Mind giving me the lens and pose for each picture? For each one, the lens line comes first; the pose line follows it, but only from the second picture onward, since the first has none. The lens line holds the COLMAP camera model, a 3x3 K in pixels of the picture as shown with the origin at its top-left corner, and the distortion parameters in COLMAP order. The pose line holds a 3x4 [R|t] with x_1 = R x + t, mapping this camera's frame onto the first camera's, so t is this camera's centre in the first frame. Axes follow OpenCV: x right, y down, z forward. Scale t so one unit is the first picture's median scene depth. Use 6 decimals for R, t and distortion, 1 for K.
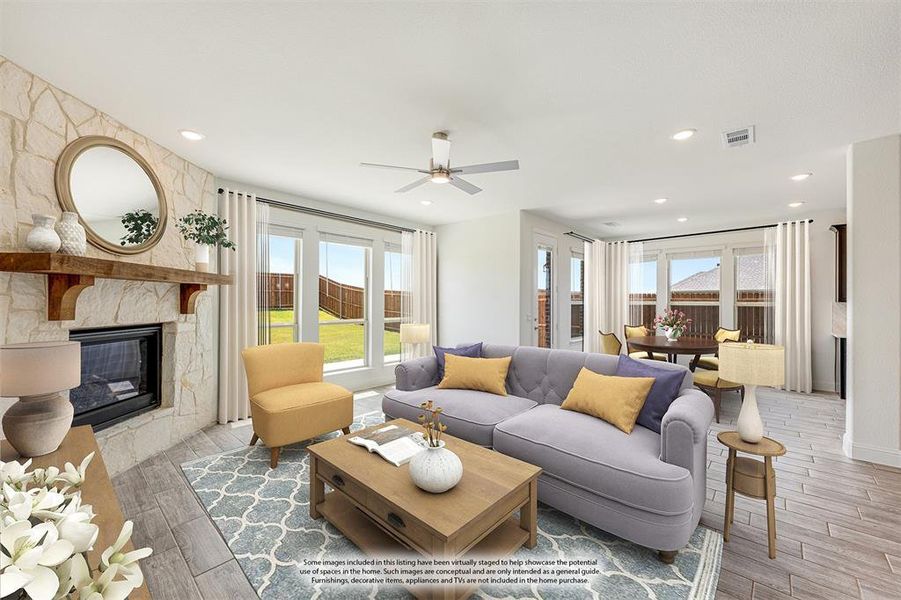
lens RADIAL K [[366.7, 0, 441.6], [0, 366.7, 302.4], [0, 0, 1]] dist [-0.004038, -0.001475]
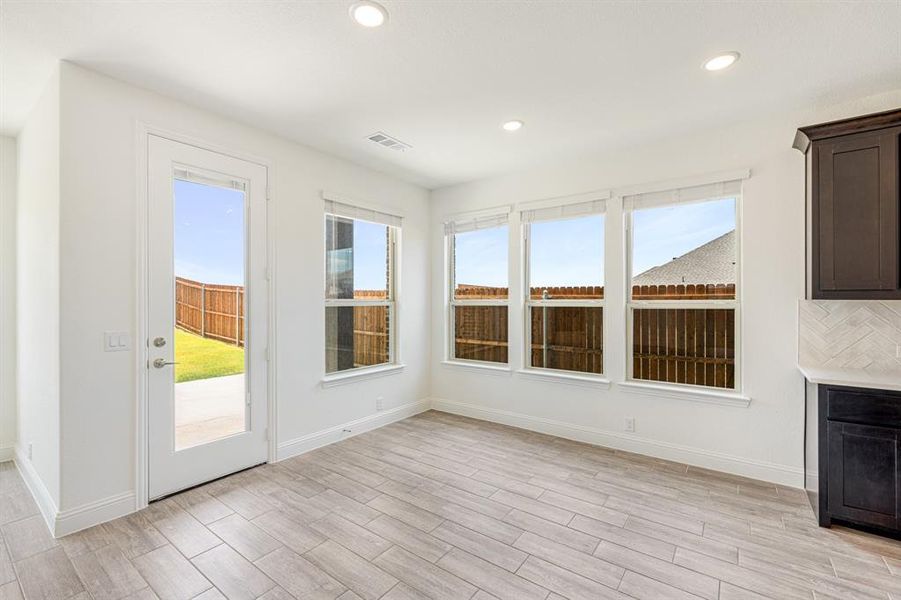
lens RADIAL K [[398.4, 0, 435.9], [0, 398.4, 299.2], [0, 0, 1]] dist [-0.001480, -0.000112]
pose [[0.993873, -0.002681, 0.110494, 0.565115], [0.003049, 0.999990, -0.003160, -0.002069], [-0.110485, 0.003478, 0.993872, 0.537040]]
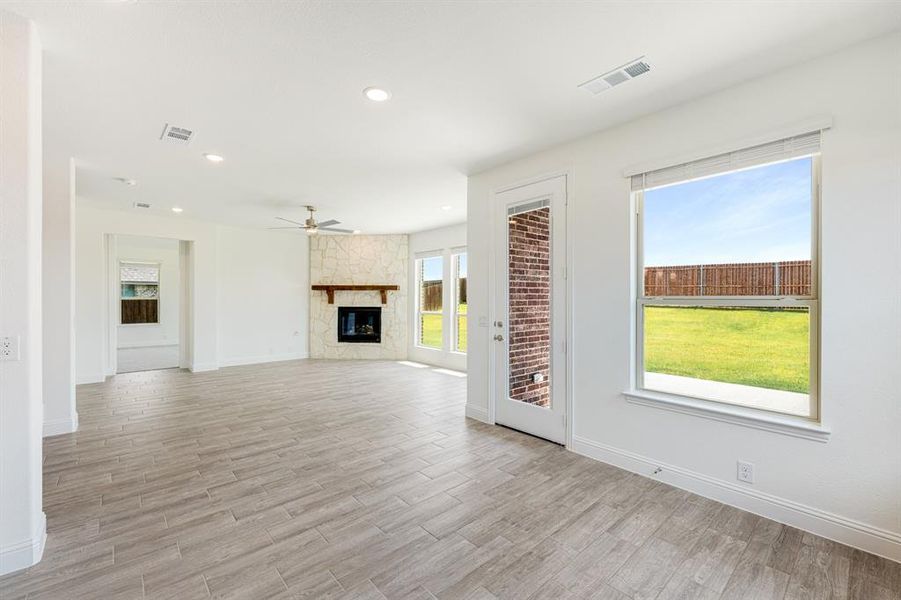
lens RADIAL K [[366.7, 0, 453.2], [0, 366.7, 301.9], [0, 0, 1]] dist [-0.004038, -0.001475]
pose [[-0.060015, 0.007767, -0.998167, 1.001524], [-0.005730, 0.999951, 0.008125, -0.000639], [0.998181, 0.006207, -0.059967, 1.025307]]
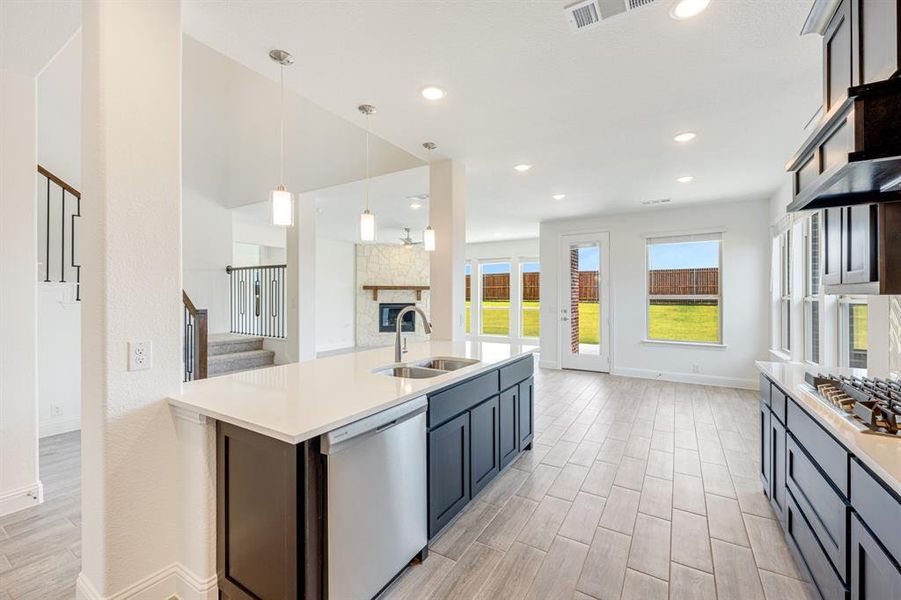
lens RADIAL K [[366.7, 0, 464.9], [0, 366.7, 297.7], [0, 0, 1]] dist [-0.004038, -0.001475]
pose [[0.239321, 0.002519, -0.970937, 1.416625], [-0.002369, 0.999995, 0.002011, 0.001440], [0.970938, 0.001819, 0.239326, 0.437405]]
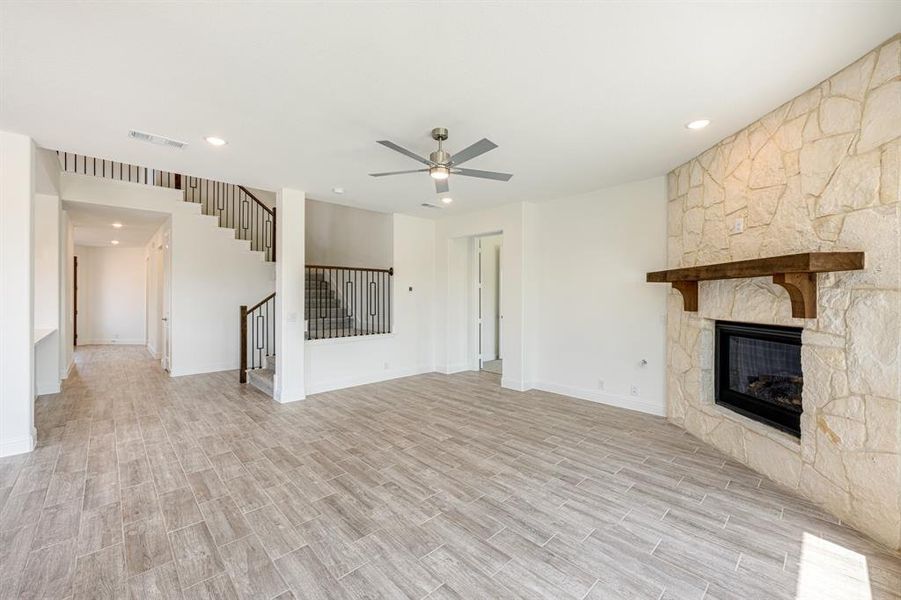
lens RADIAL K [[366.7, 0, 452.4], [0, 366.7, 298.7], [0, 0, 1]] dist [-0.004038, -0.001475]
pose [[-0.998625, -0.004521, 0.052227, -0.055540], [-0.004258, 0.999978, 0.005143, -0.003551], [-0.052249, 0.004913, -0.998622, 1.126722]]
